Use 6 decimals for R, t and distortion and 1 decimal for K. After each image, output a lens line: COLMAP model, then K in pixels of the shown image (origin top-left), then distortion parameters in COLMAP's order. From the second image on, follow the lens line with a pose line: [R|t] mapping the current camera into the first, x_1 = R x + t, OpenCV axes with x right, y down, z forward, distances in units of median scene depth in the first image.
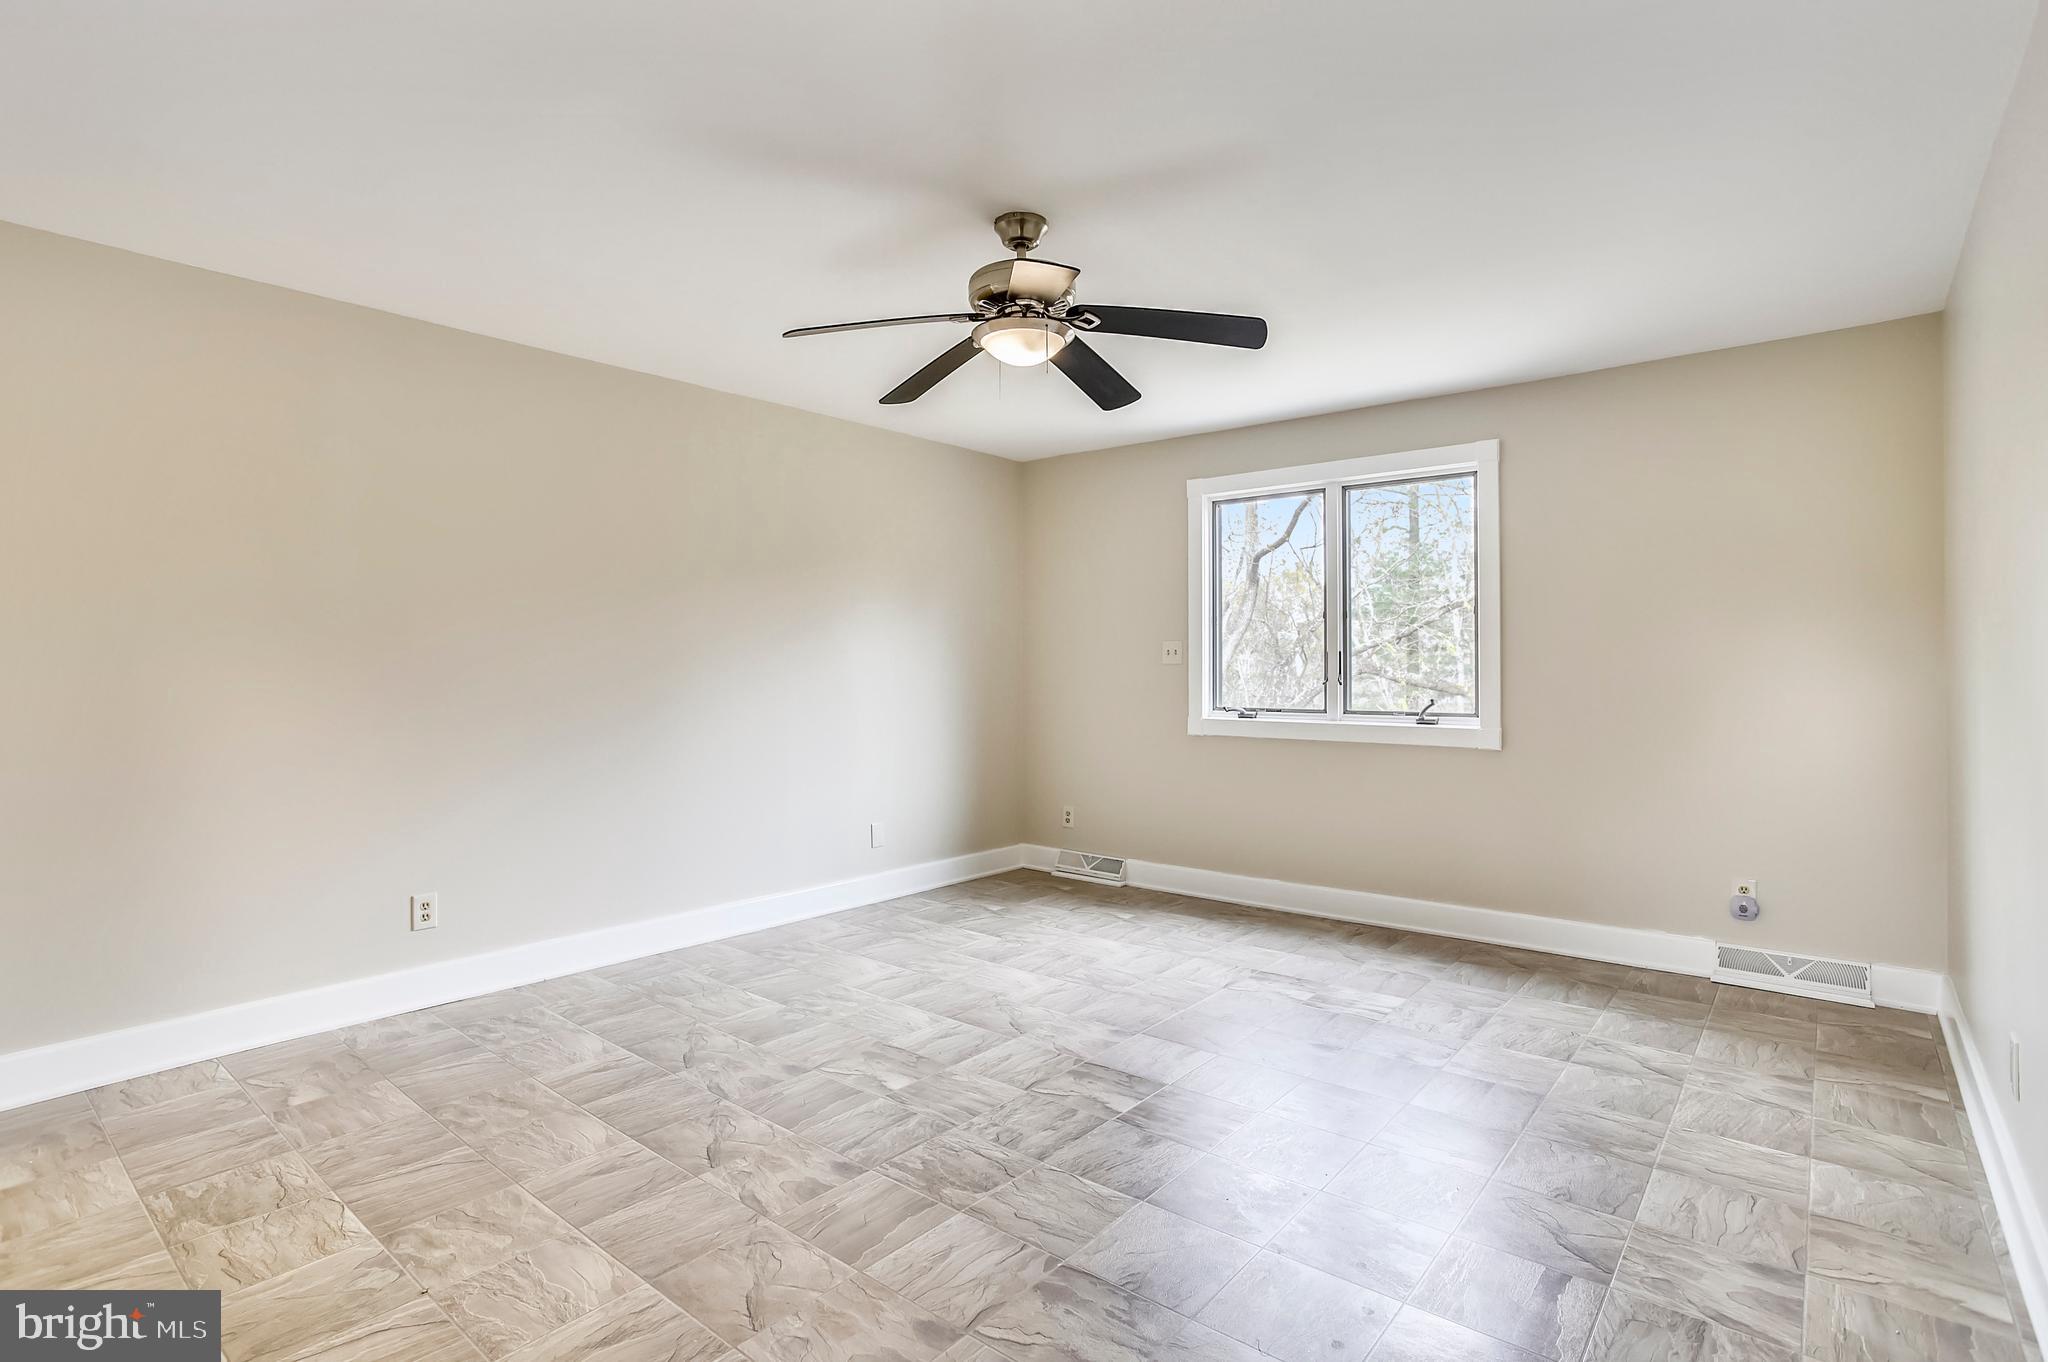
lens RADIAL K [[1004.2, 0, 1017.7], [0, 1004.2, 678.8], [0, 0, 1]] dist [-0.018426, 0.000819]
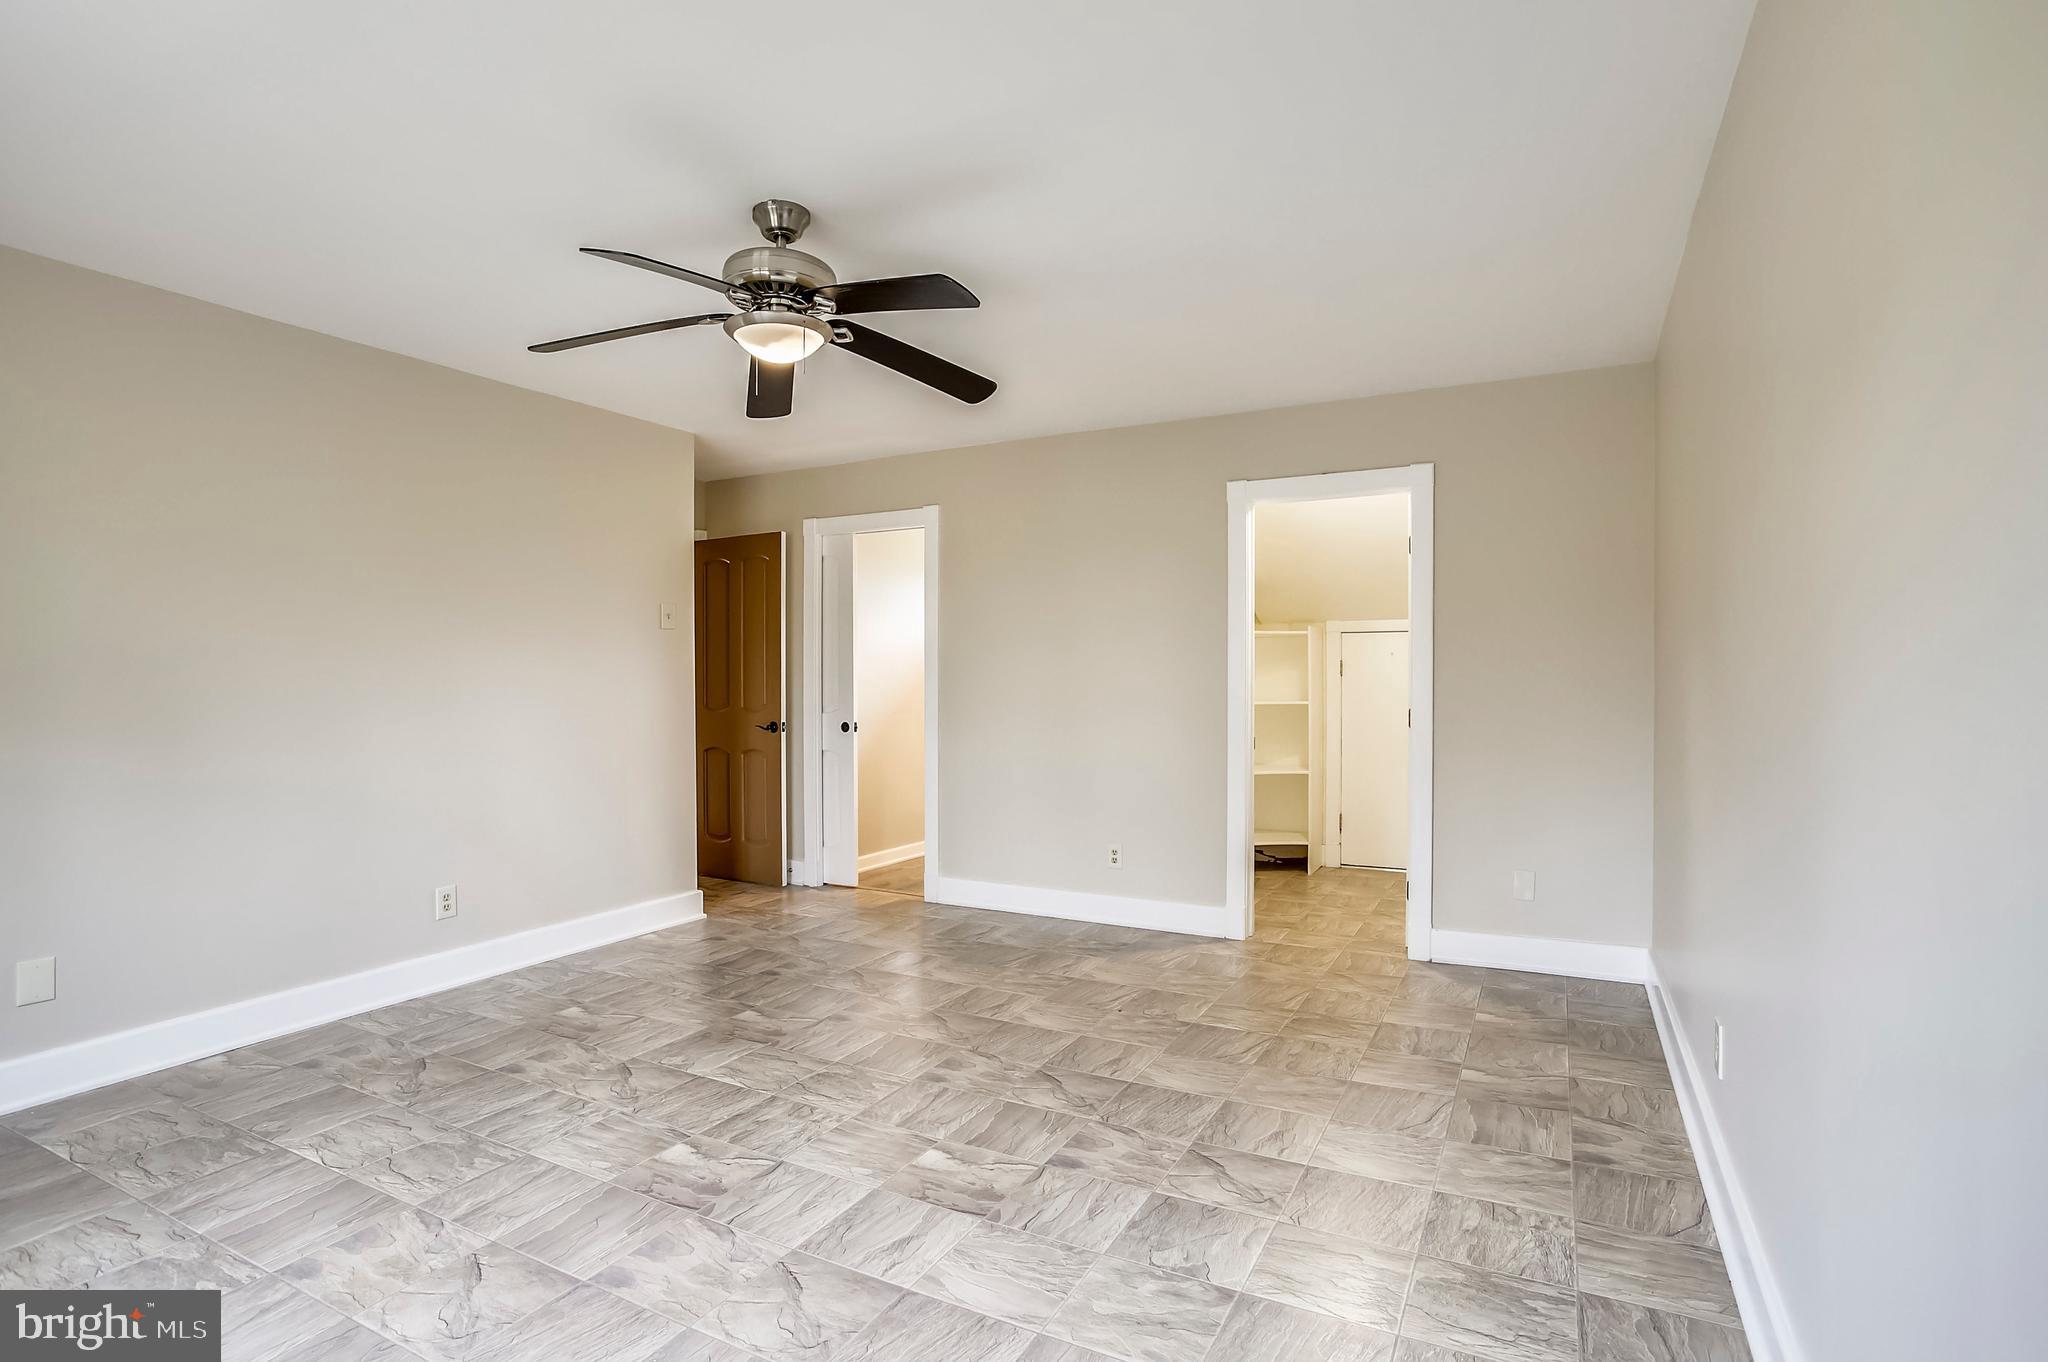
lens RADIAL K [[1004.2, 0, 1017.7], [0, 1004.2, 678.8], [0, 0, 1]] dist [-0.018426, 0.000819]
pose [[-0.978672, 0.007337, -0.205297, -0.018230], [0.005103, 0.999922, 0.011406, -0.022815], [0.205365, 0.010115, -0.978633, 2.017087]]
